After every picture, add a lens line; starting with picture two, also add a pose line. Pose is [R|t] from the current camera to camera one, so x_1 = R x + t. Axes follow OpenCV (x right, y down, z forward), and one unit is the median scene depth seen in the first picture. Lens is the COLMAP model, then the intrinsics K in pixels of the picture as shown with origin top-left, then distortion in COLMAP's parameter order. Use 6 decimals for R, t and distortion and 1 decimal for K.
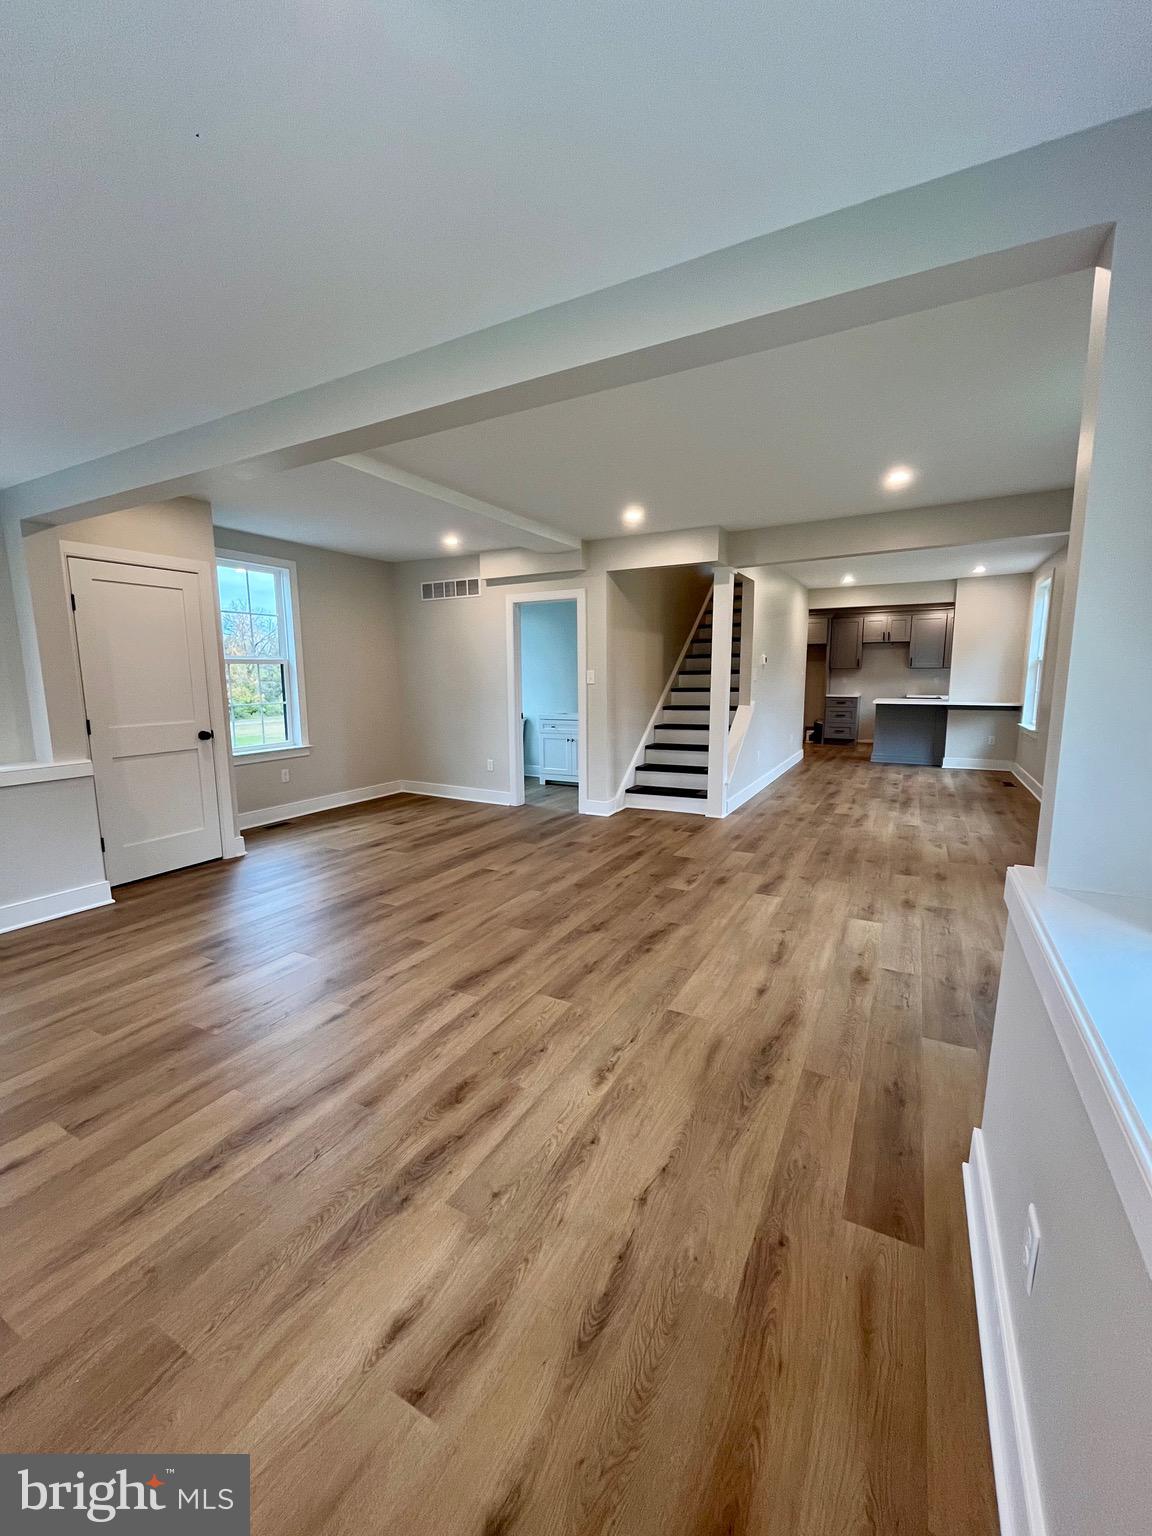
lens RADIAL K [[617.5, 0, 578.1], [0, 617.5, 772.1], [0, 0, 1]] dist [-0.004413, 0.001169]
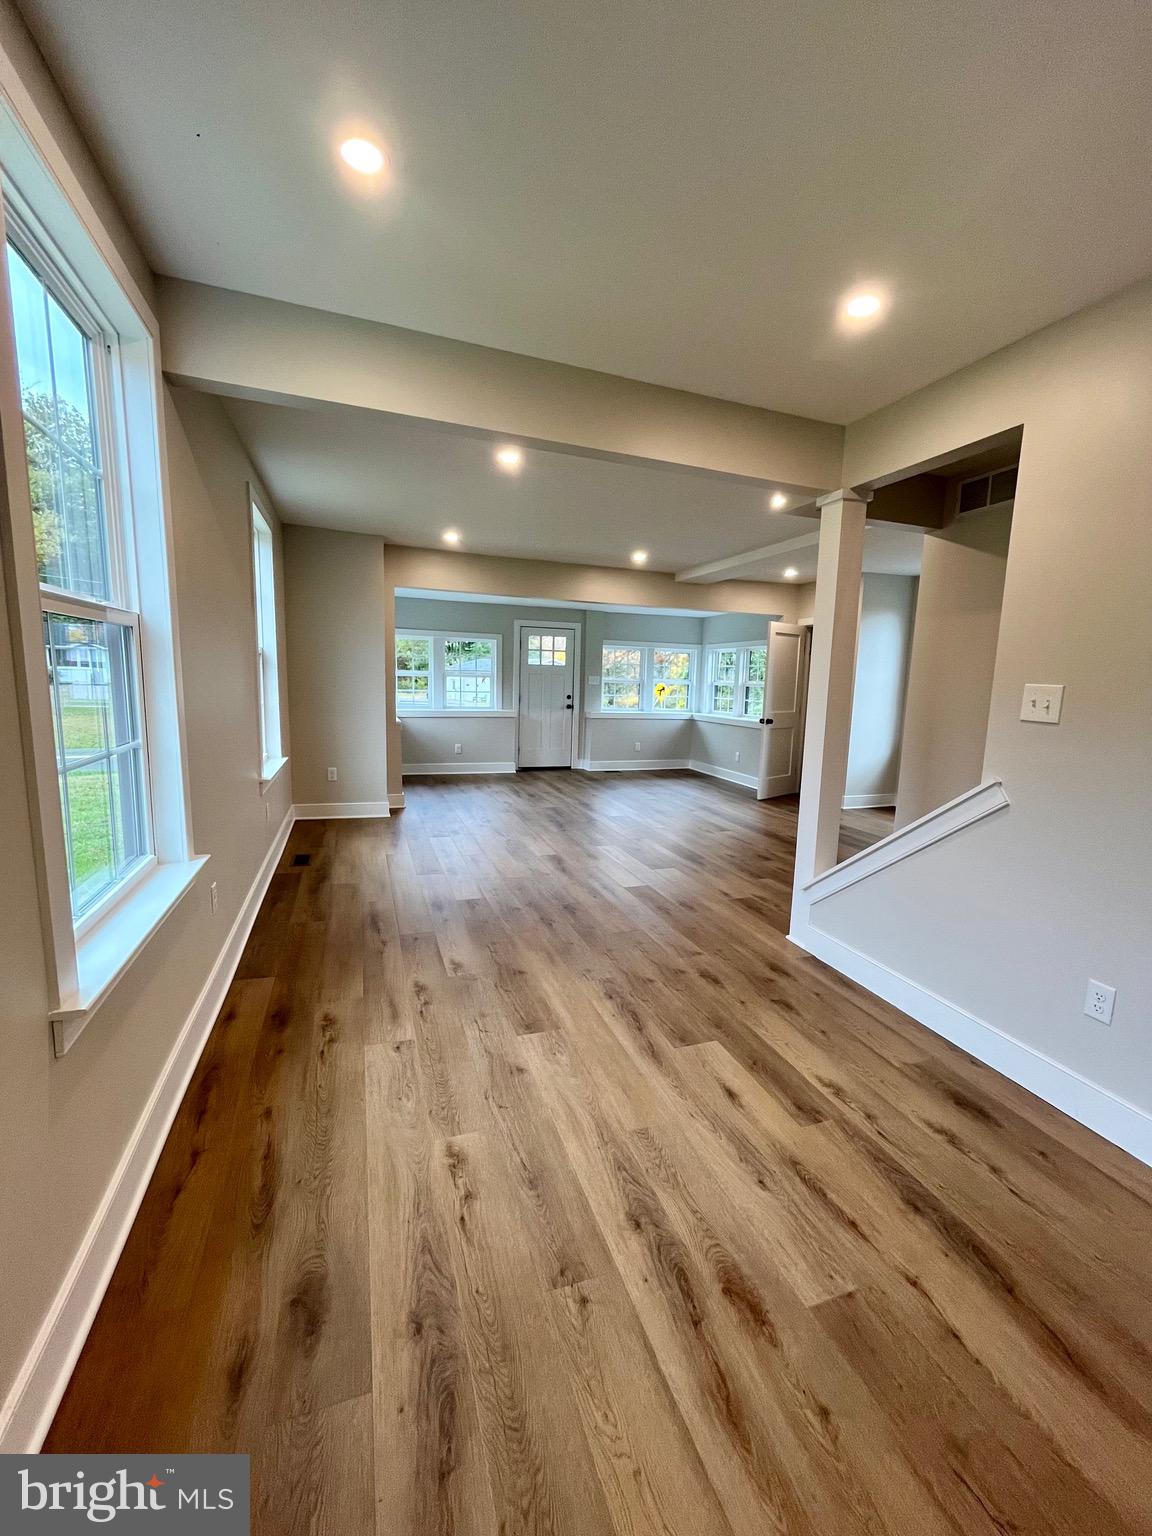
lens RADIAL K [[617.5, 0, 577.5], [0, 617.5, 766.9], [0, 0, 1]] dist [-0.004413, 0.001169]
pose [[-0.667927, 0.093820, -0.738289, 1.387596], [-0.141941, 0.957753, 0.250122, -0.348307], [0.730565, 0.271857, -0.626393, 2.099135]]
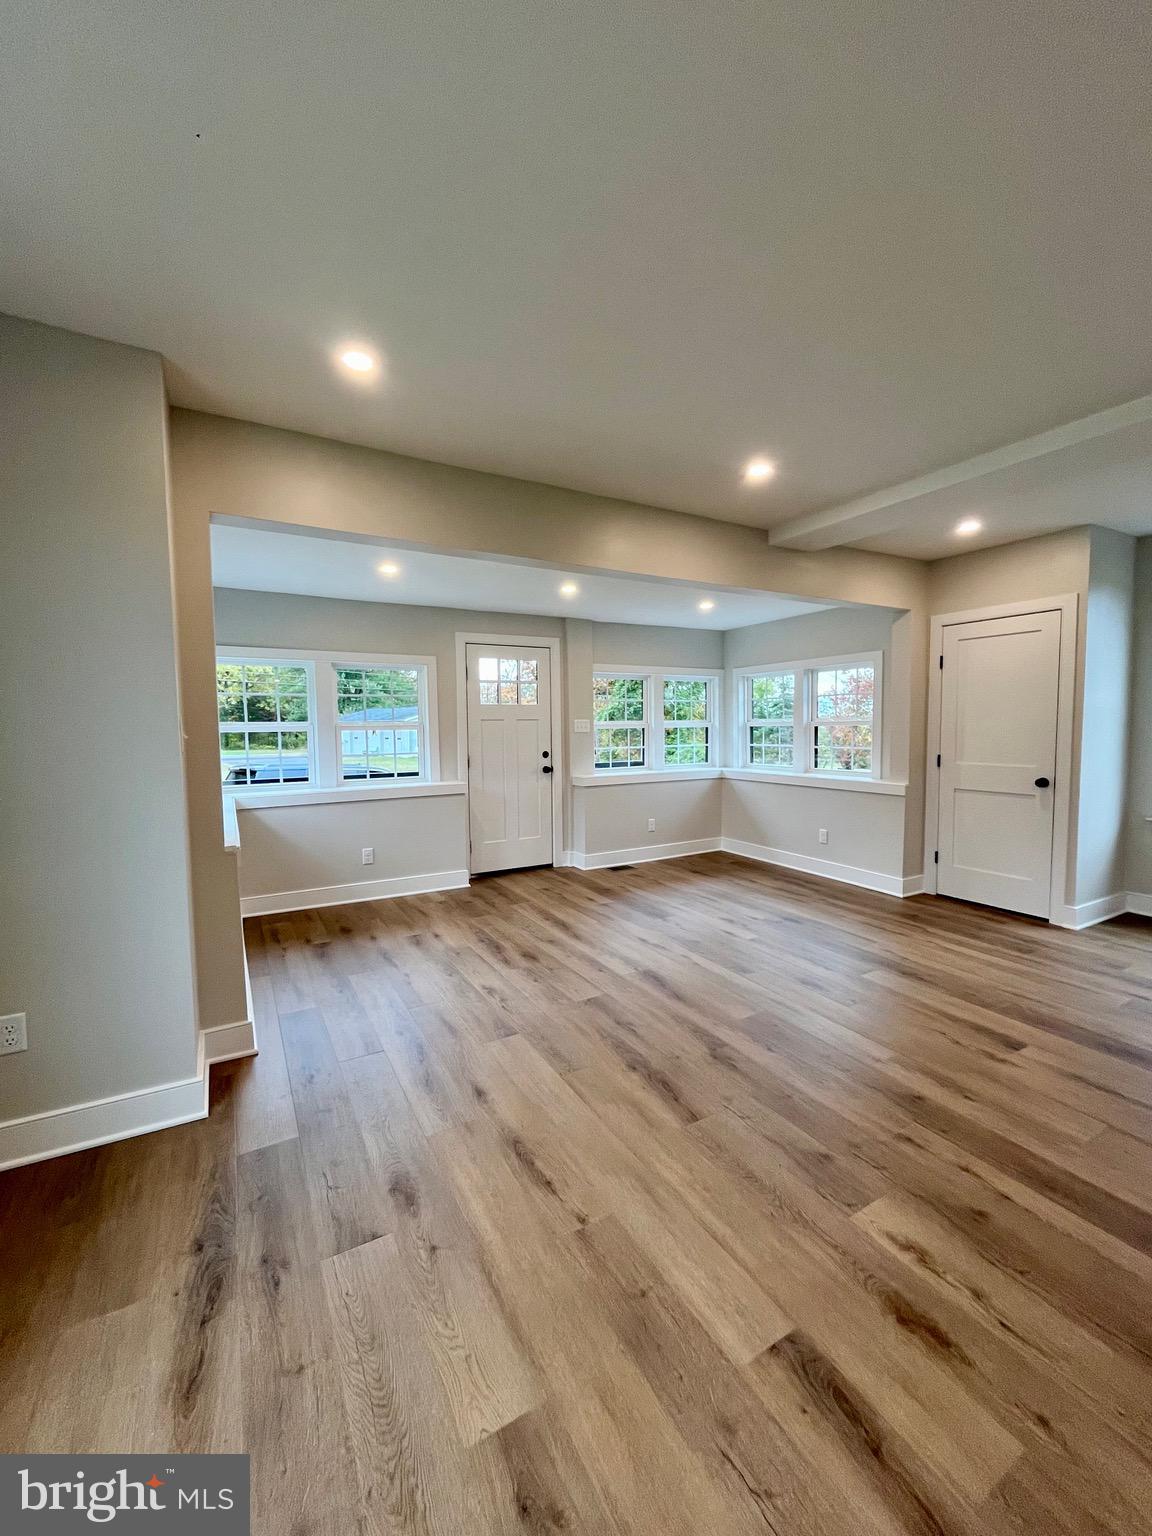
lens RADIAL K [[617.5, 0, 575.0], [0, 617.5, 765.6], [0, 0, 1]] dist [-0.004413, 0.001169]
pose [[-0.532389, 0.068924, -0.843689, 0.753054], [-0.120163, 0.980433, 0.155920, -0.197093], [0.837928, 0.184390, -0.513690, 1.203045]]
